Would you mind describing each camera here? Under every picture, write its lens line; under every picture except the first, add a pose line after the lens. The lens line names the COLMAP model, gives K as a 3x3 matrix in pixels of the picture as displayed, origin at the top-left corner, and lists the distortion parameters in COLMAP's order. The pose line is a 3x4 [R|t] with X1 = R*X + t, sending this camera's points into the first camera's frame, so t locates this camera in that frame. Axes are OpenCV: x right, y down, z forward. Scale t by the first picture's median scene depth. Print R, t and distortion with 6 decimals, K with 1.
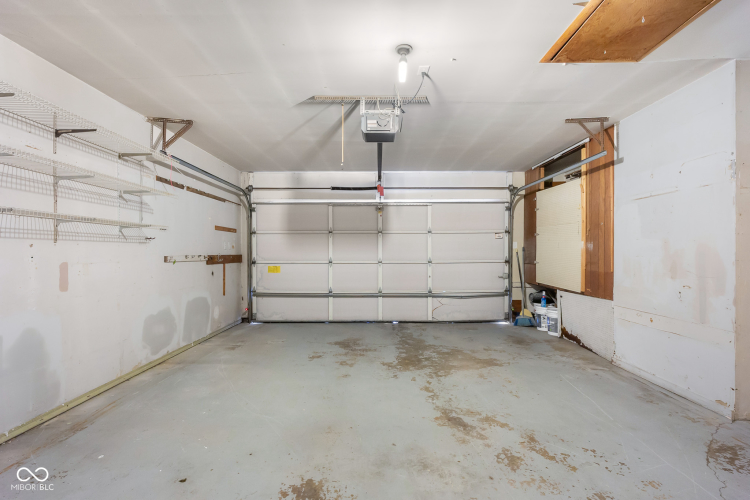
lens RADIAL K [[329.1, 0, 368.3], [0, 329.1, 252.5], [0, 0, 1]] dist [-0.007316, -0.000490]
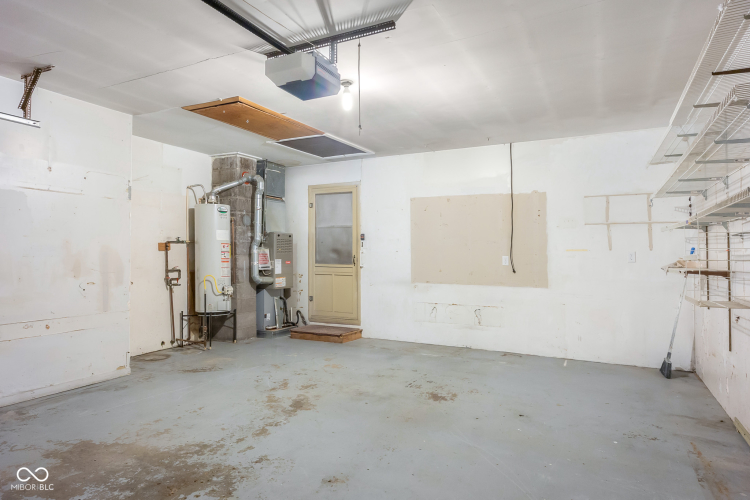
lens RADIAL K [[446.0, 0, 371.9], [0, 446.0, 250.6], [0, 0, 1]] dist [-0.006285, -0.001061]
pose [[-0.897341, -0.000125, 0.441338, -0.549612], [-0.004669, 0.999947, -0.009211, 0.004527], [-0.441314, -0.010327, -0.897294, 1.982863]]
